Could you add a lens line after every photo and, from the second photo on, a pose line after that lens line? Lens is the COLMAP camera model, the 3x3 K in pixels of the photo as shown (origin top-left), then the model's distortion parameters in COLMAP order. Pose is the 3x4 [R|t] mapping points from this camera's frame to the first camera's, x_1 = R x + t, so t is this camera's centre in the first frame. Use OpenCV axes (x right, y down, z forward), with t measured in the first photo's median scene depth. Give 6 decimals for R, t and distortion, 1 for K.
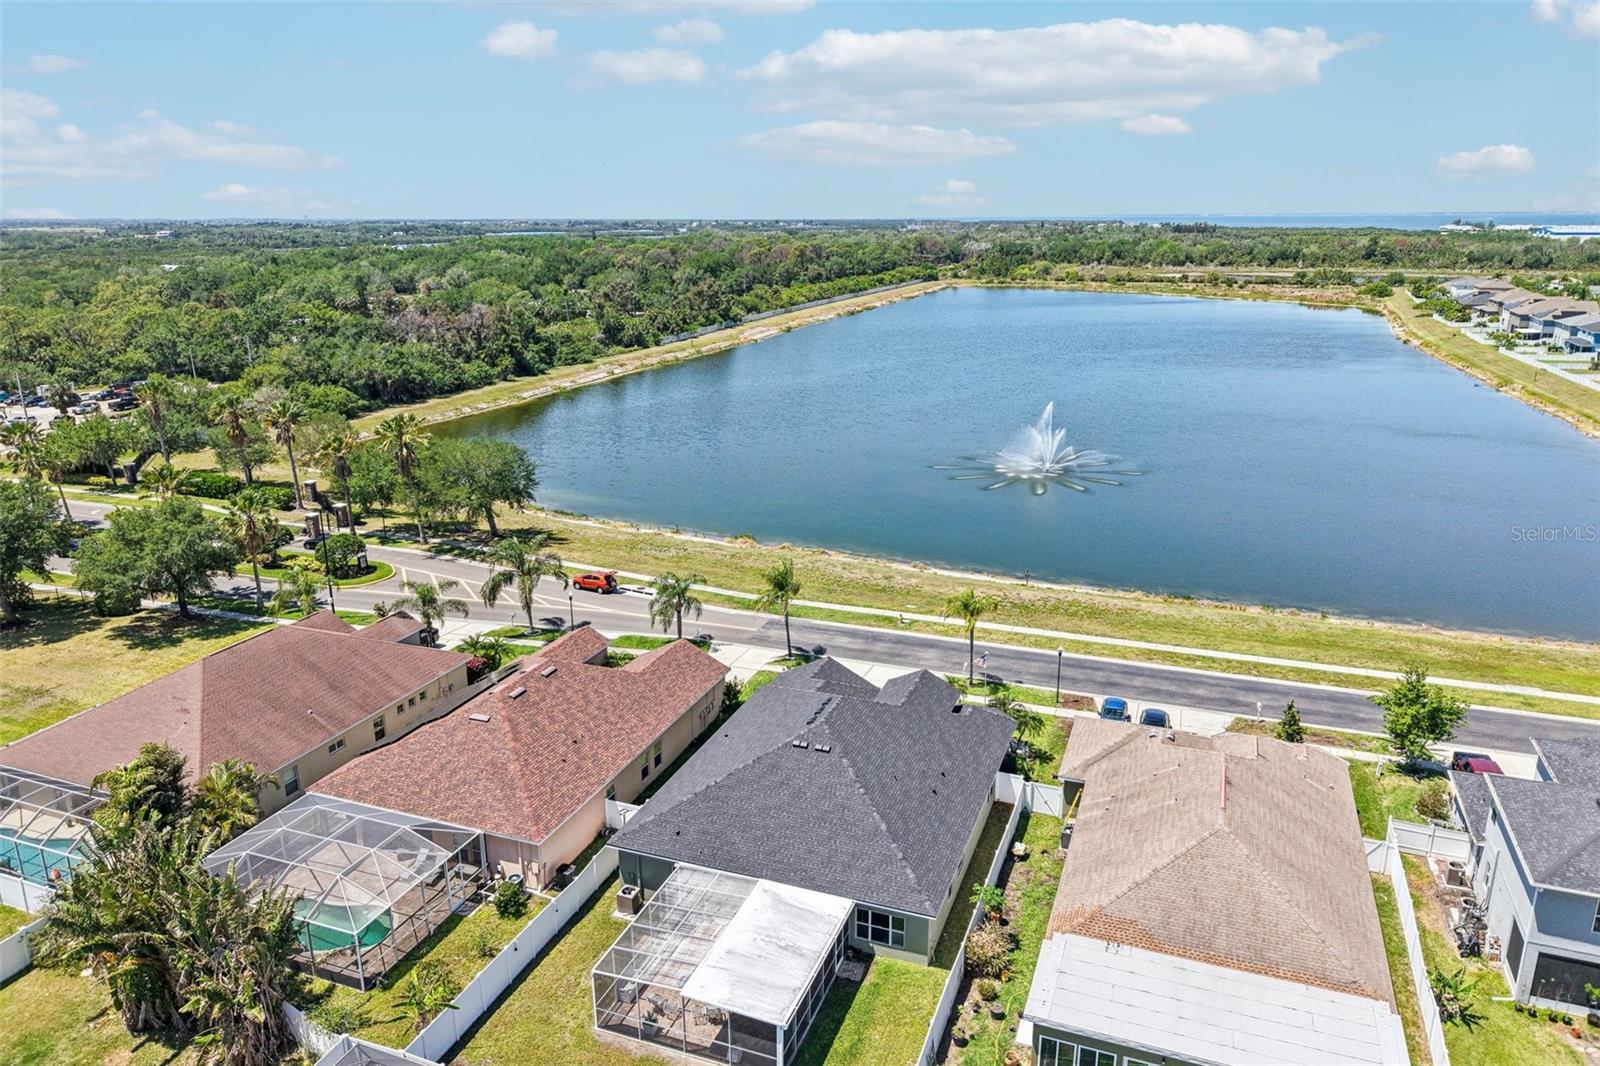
lens RADIAL K [[1065.6, 0, 805.3], [0, 1065.6, 540.5], [0, 0, 1]] dist [0.038492, -0.042121]
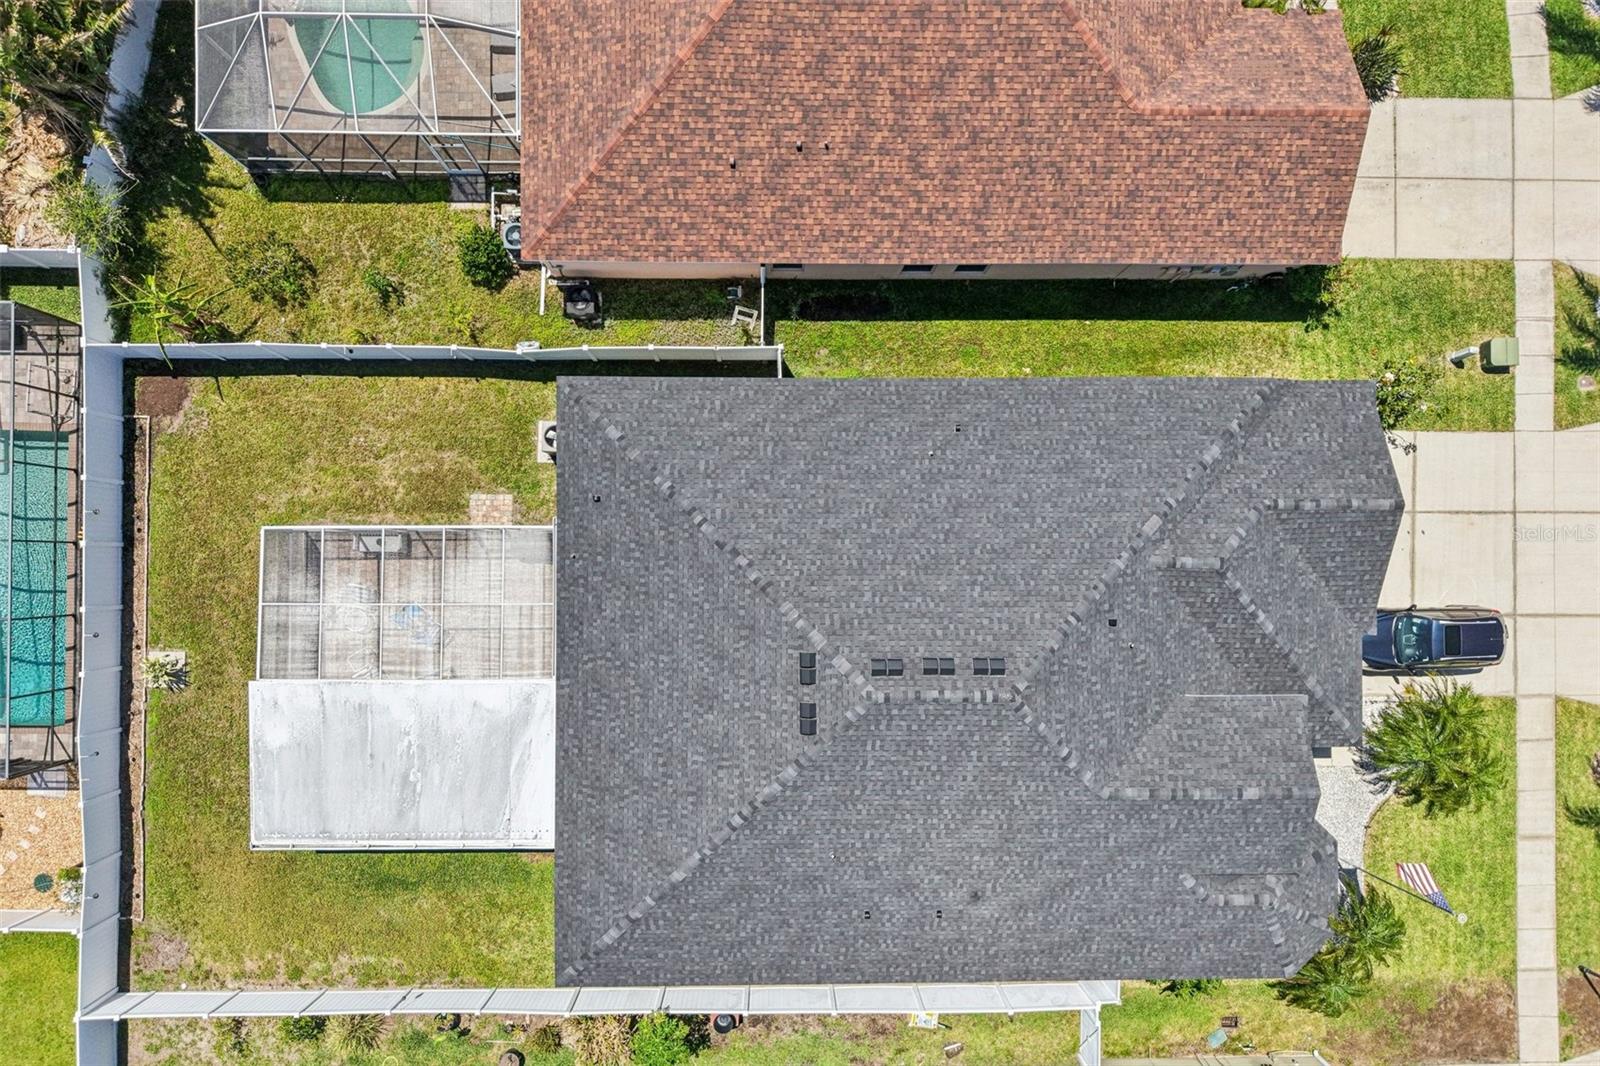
lens RADIAL K [[1065.6, 0, 800.0], [0, 1065.6, 543.2], [0, 0, 1]] dist [0.038492, -0.042121]
pose [[0.353998, 0.935246, 0.000930, -0.037245], [-0.303402, 0.113900, 0.946031, -0.166565], [0.884665, -0.335175, 0.324075, 0.553319]]
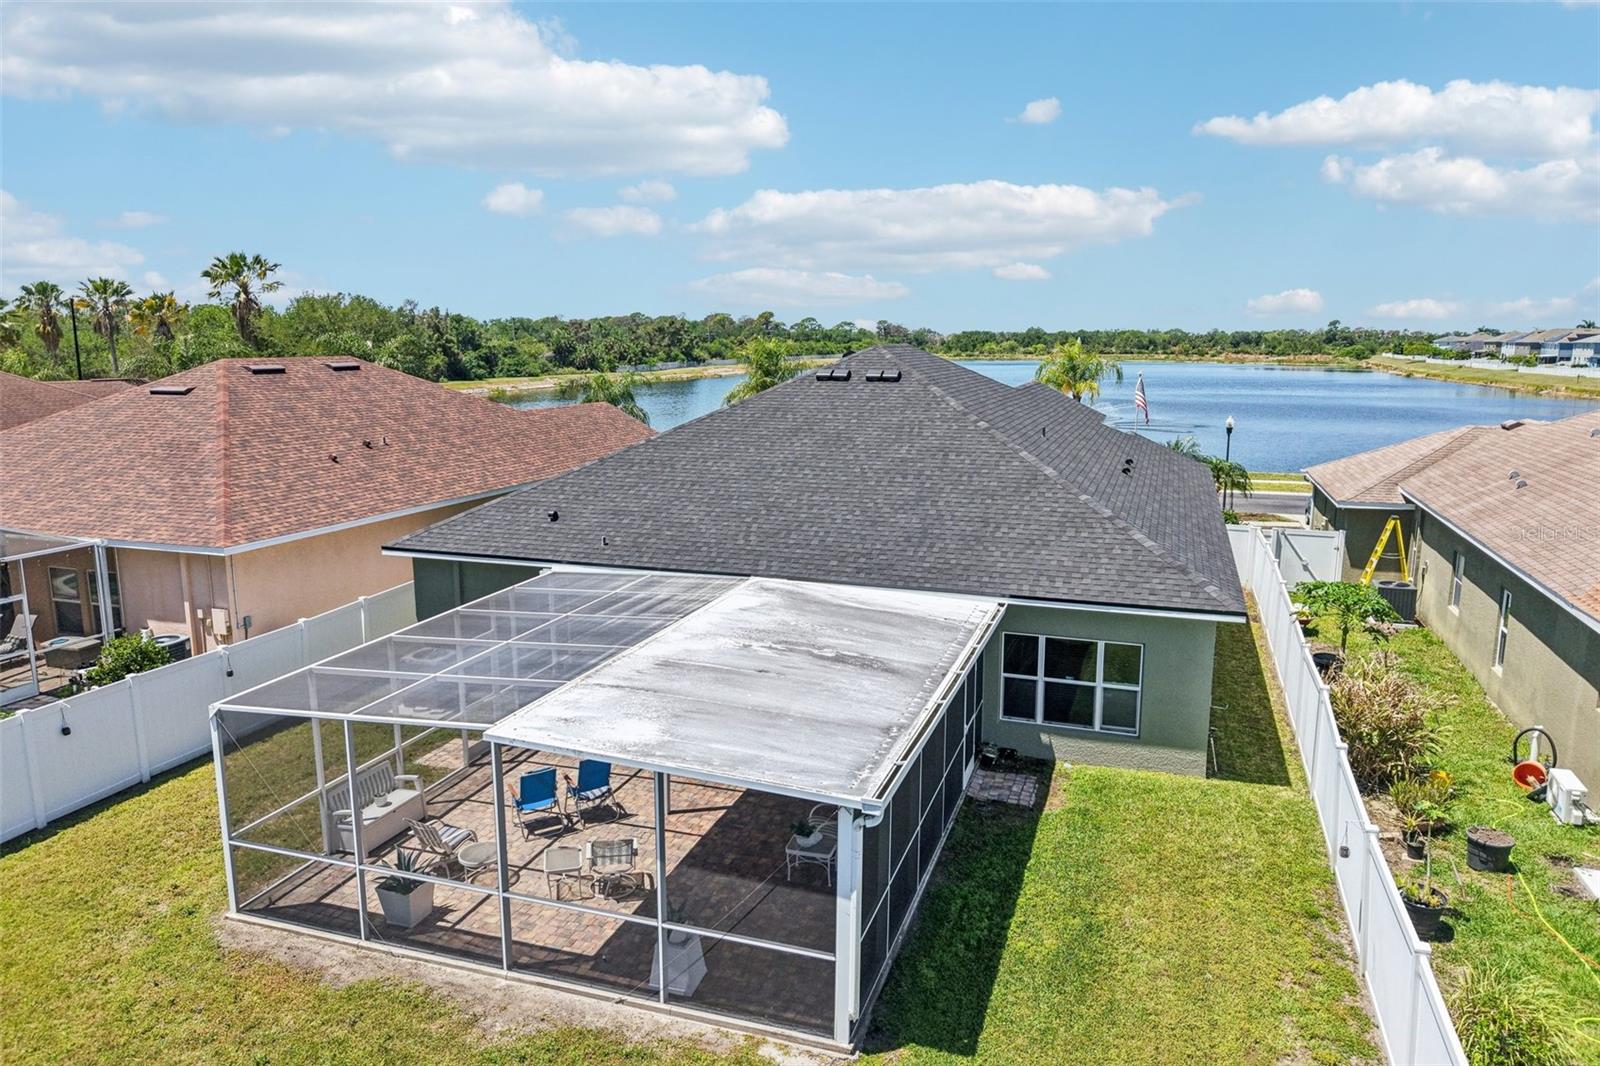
lens RADIAL K [[1065.6, 0, 797.6], [0, 1065.6, 534.2], [0, 0, 1]] dist [0.038492, -0.042121]
pose [[0.999600, -0.002731, 0.028151, -0.021100], [0.005692, 0.994389, -0.105632, 0.198356], [-0.027705, 0.105750, 0.994007, 0.353161]]
